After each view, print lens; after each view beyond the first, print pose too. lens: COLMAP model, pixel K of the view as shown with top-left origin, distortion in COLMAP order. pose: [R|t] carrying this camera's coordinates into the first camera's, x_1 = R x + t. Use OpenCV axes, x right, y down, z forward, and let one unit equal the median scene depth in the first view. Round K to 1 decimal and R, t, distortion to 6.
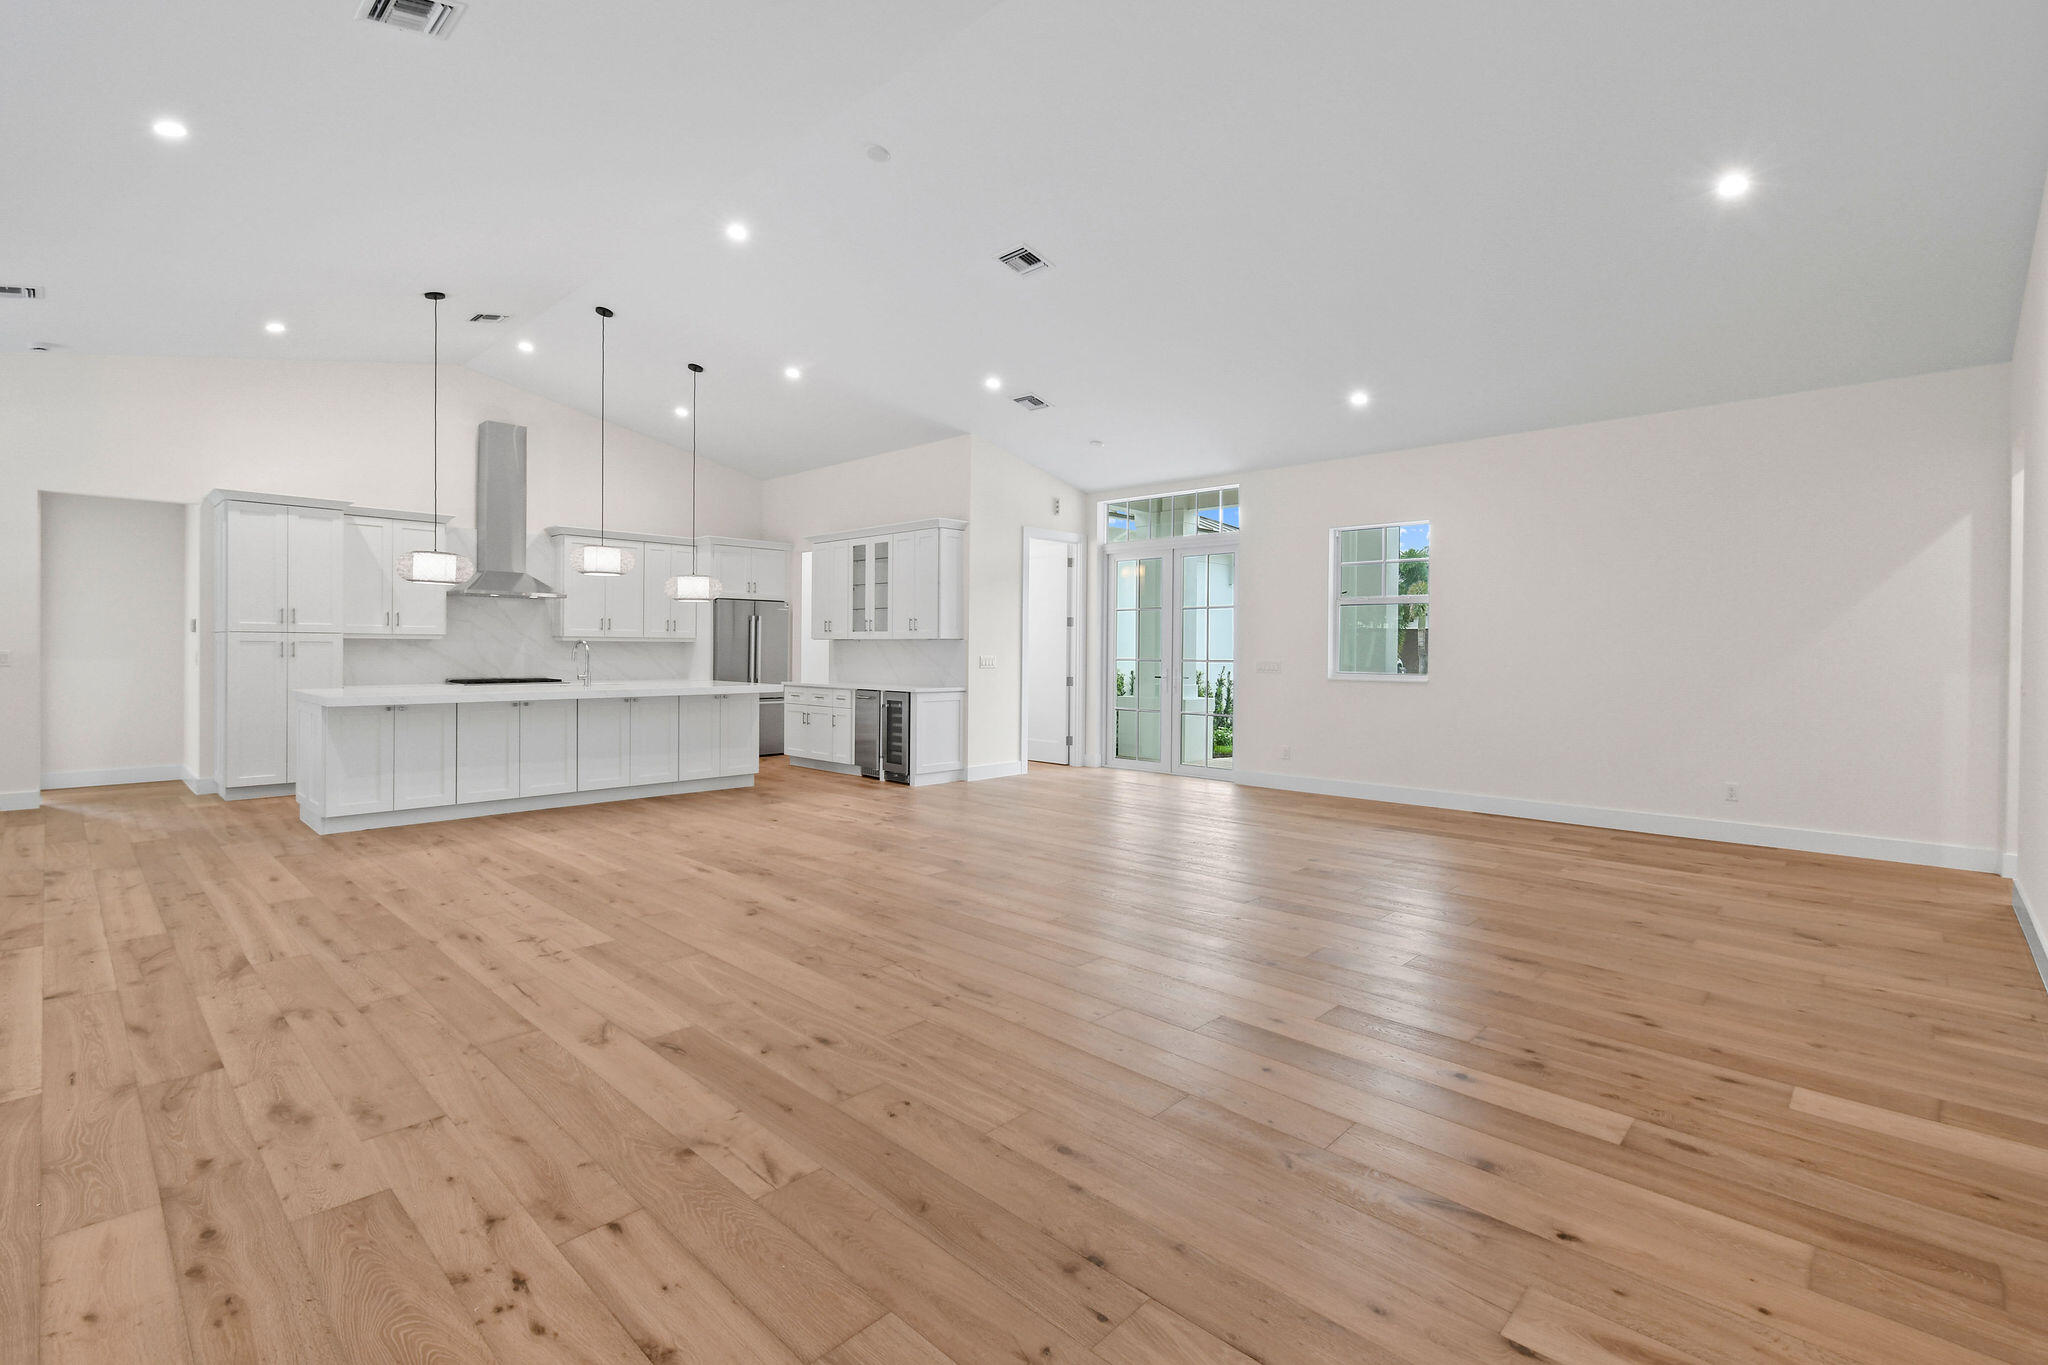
lens RADIAL K [[921.2, 0, 1015.2], [0, 921.2, 653.8], [0, 0, 1]] dist [0.007060, -0.003283]
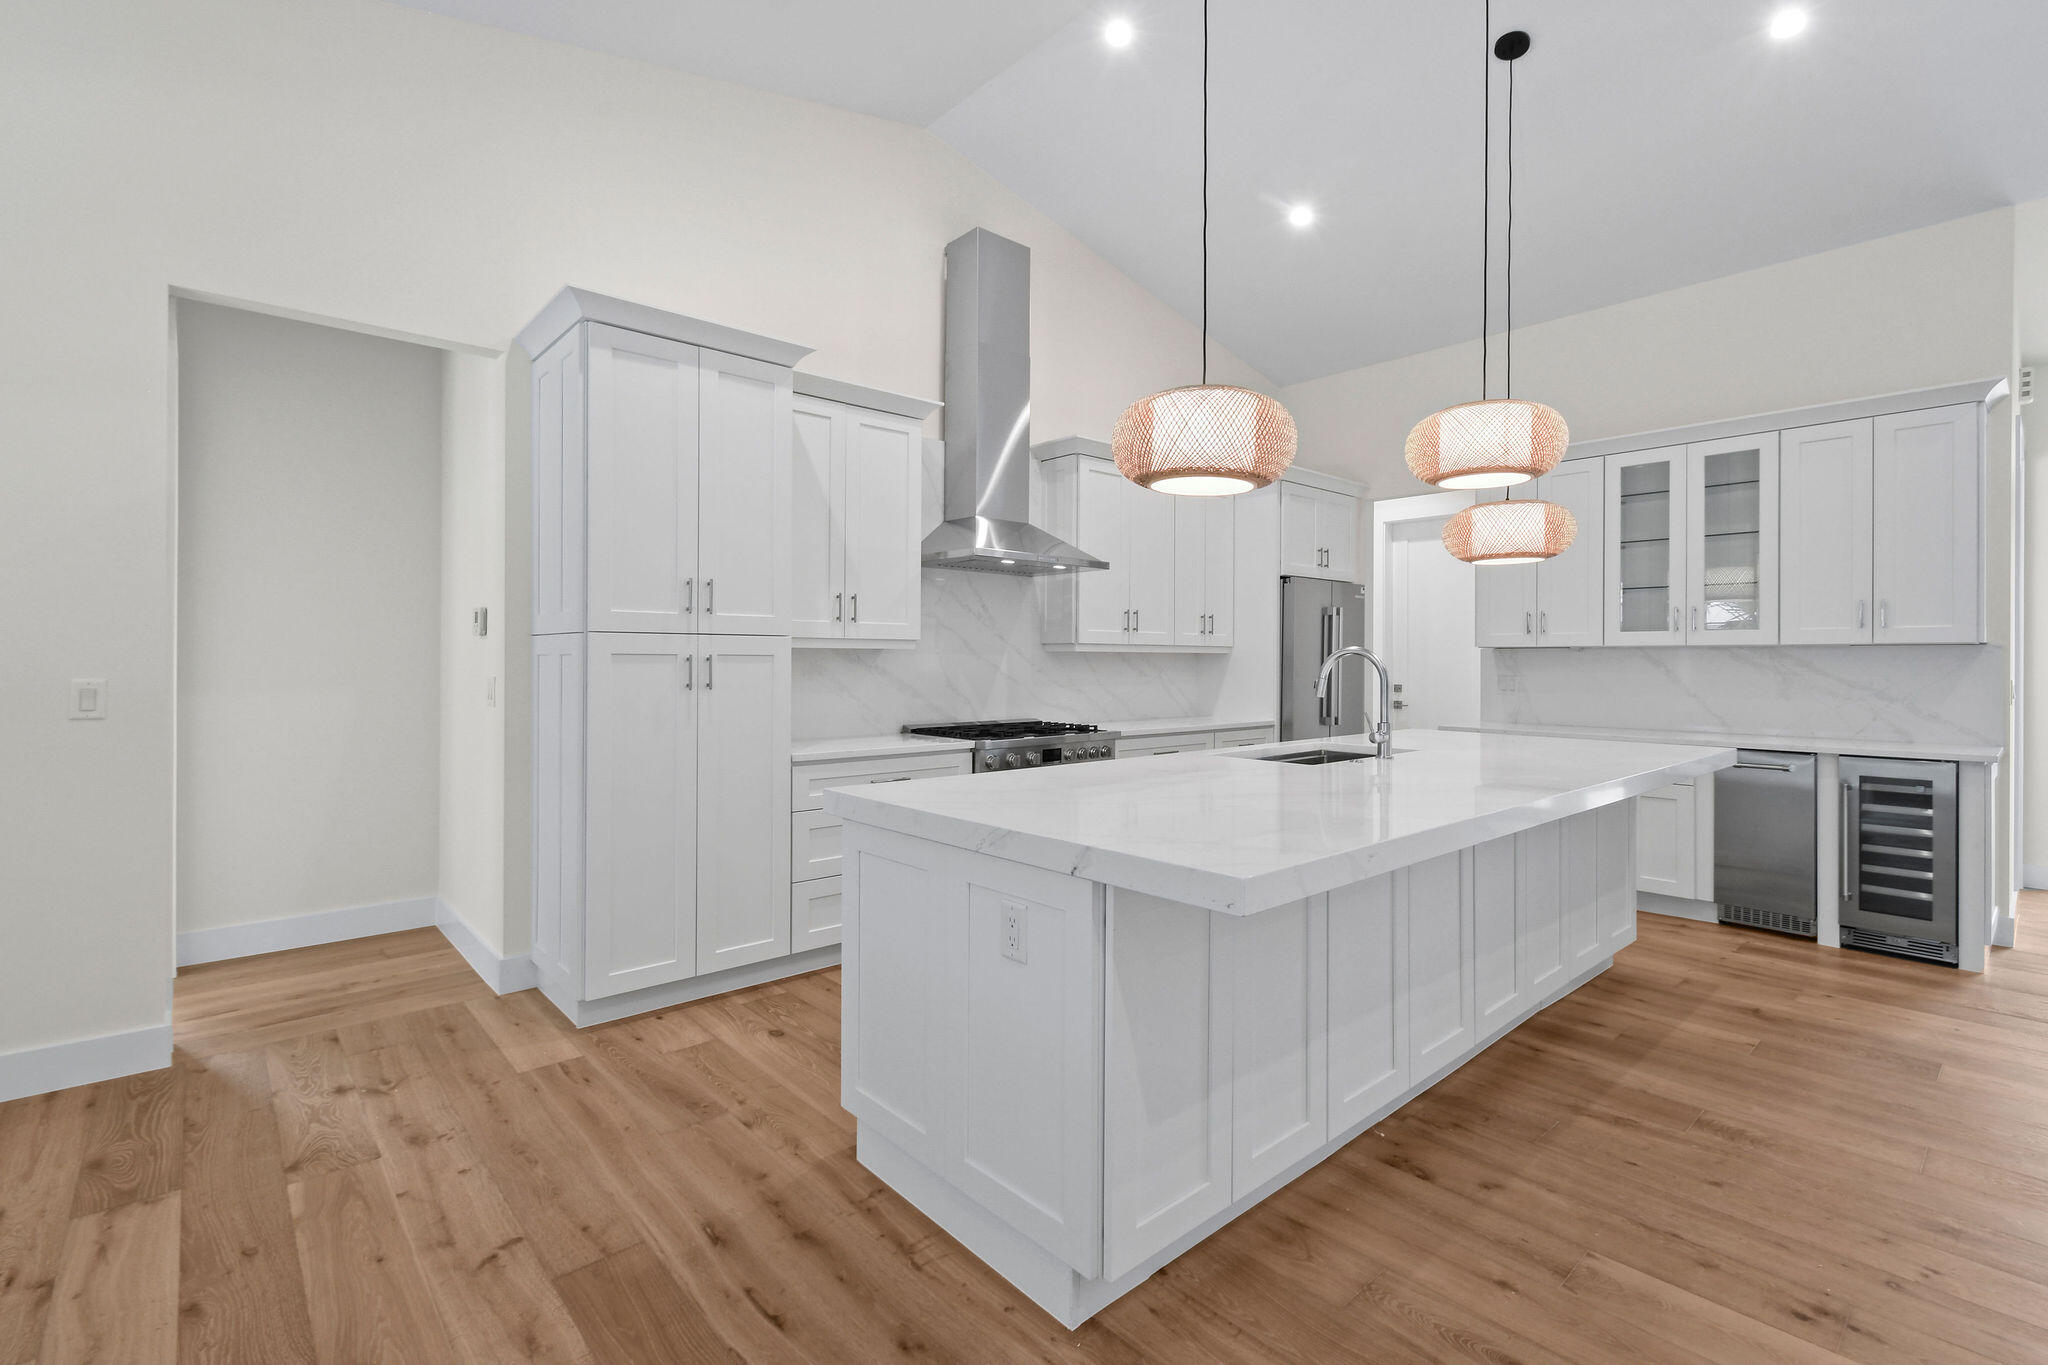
lens RADIAL K [[921.2, 0, 1026.5], [0, 921.2, 665.4], [0, 0, 1]] dist [0.007060, -0.003283]
pose [[0.997192, -0.002750, -0.074835, -0.543529], [0.002829, 0.999996, 0.000957, -0.007613], [0.074832, -0.001166, 0.997195, 0.519322]]
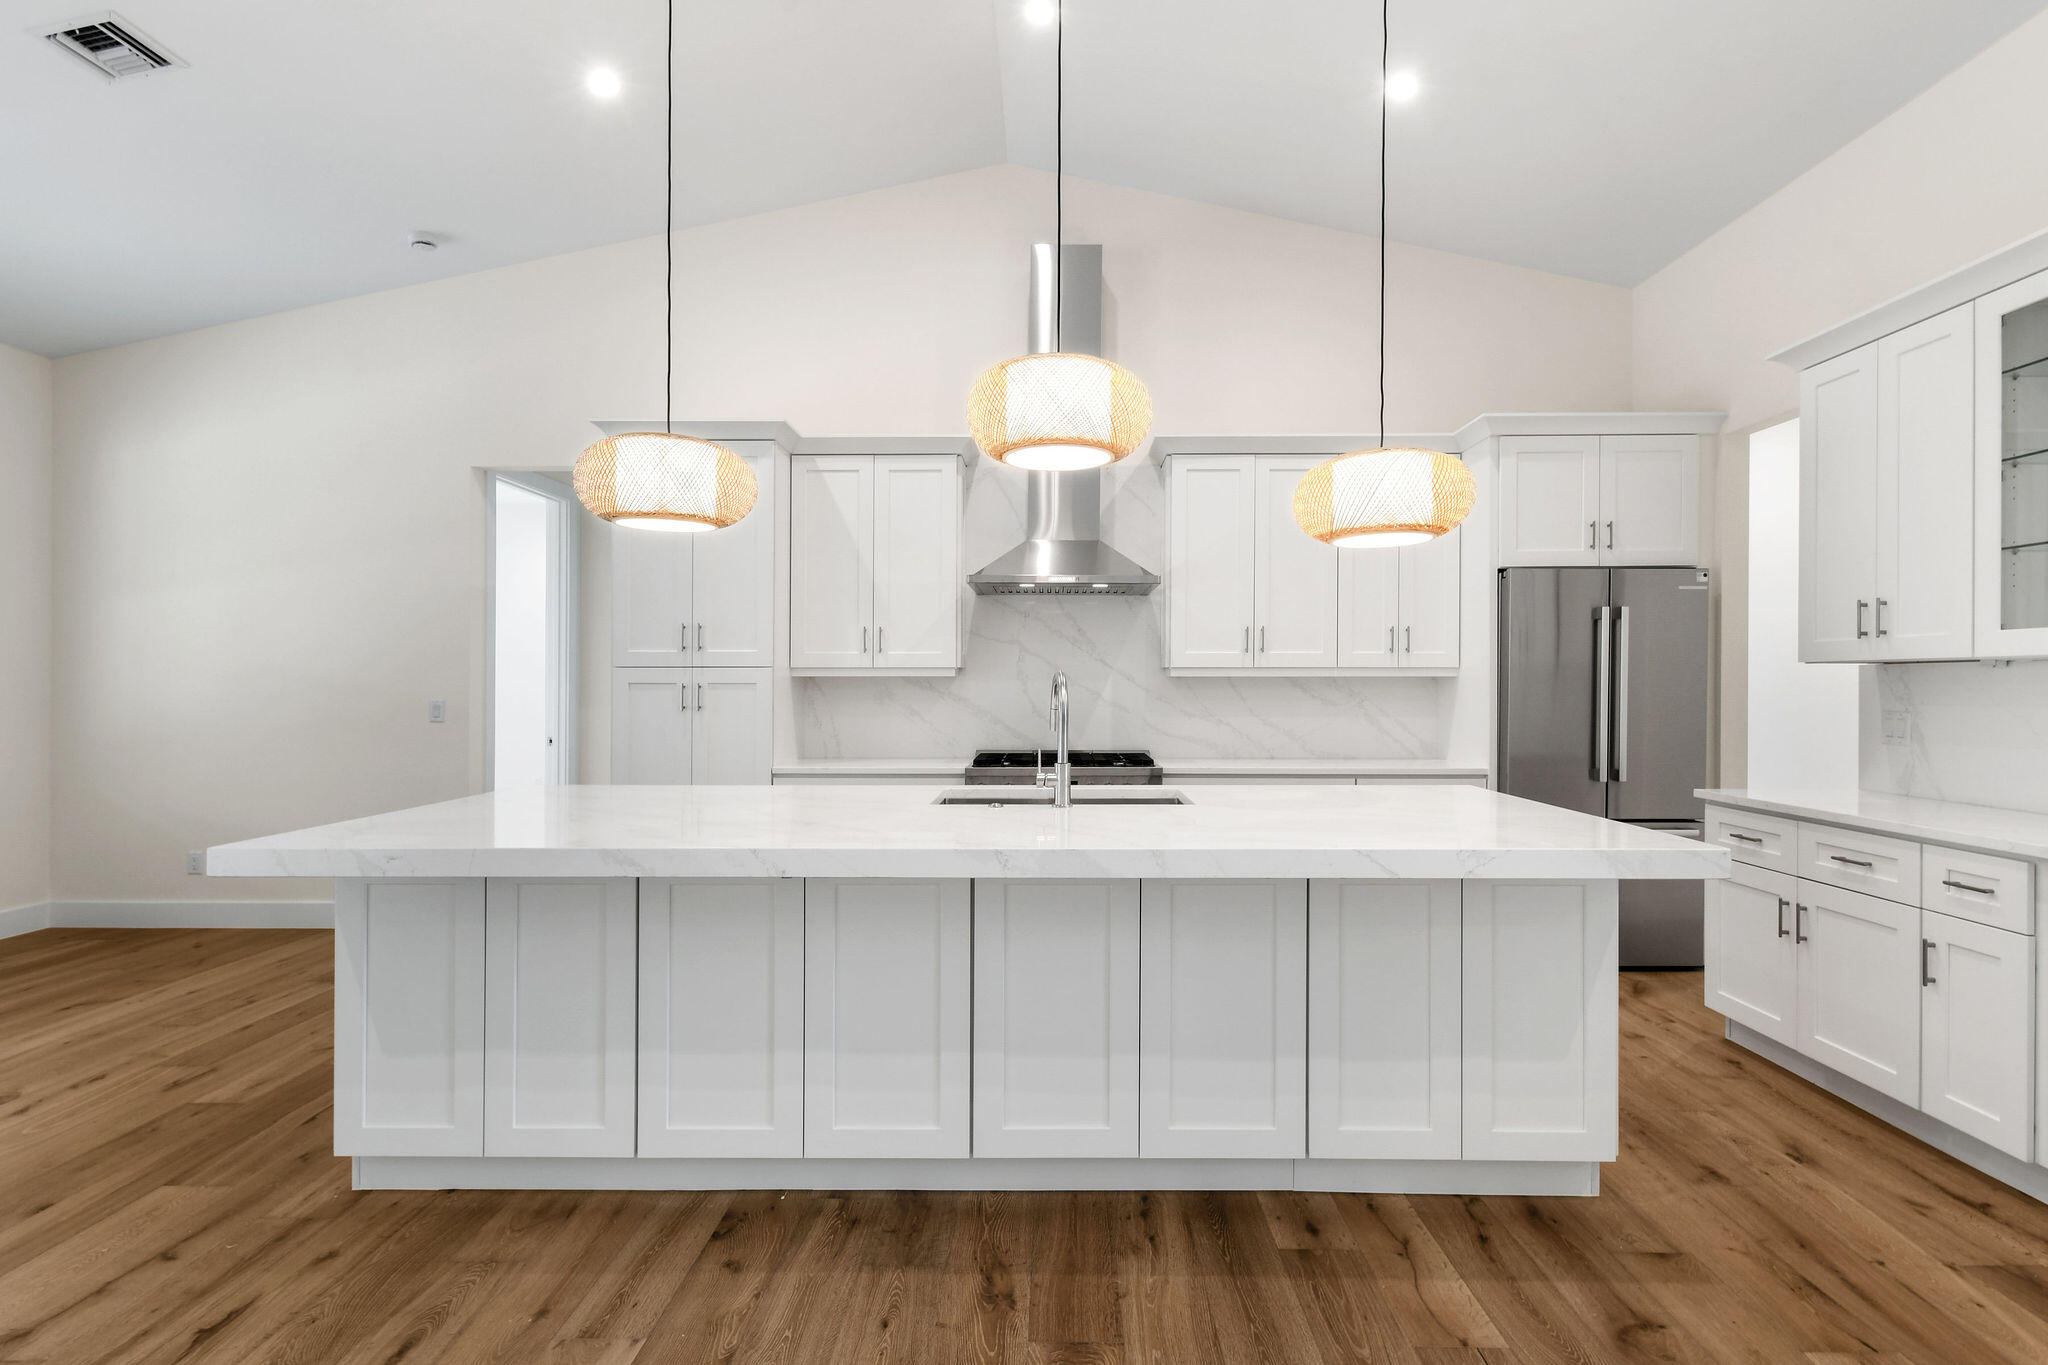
lens RADIAL K [[982.1, 0, 1041.7], [0, 982.1, 679.7], [0, 0, 1]] dist [0.001526, -0.000038]
pose [[0.686247, -0.008691, -0.727317, -0.182902], [0.002533, 0.999951, -0.009560, -0.008671], [0.727364, 0.004719, 0.686235, 0.676750]]
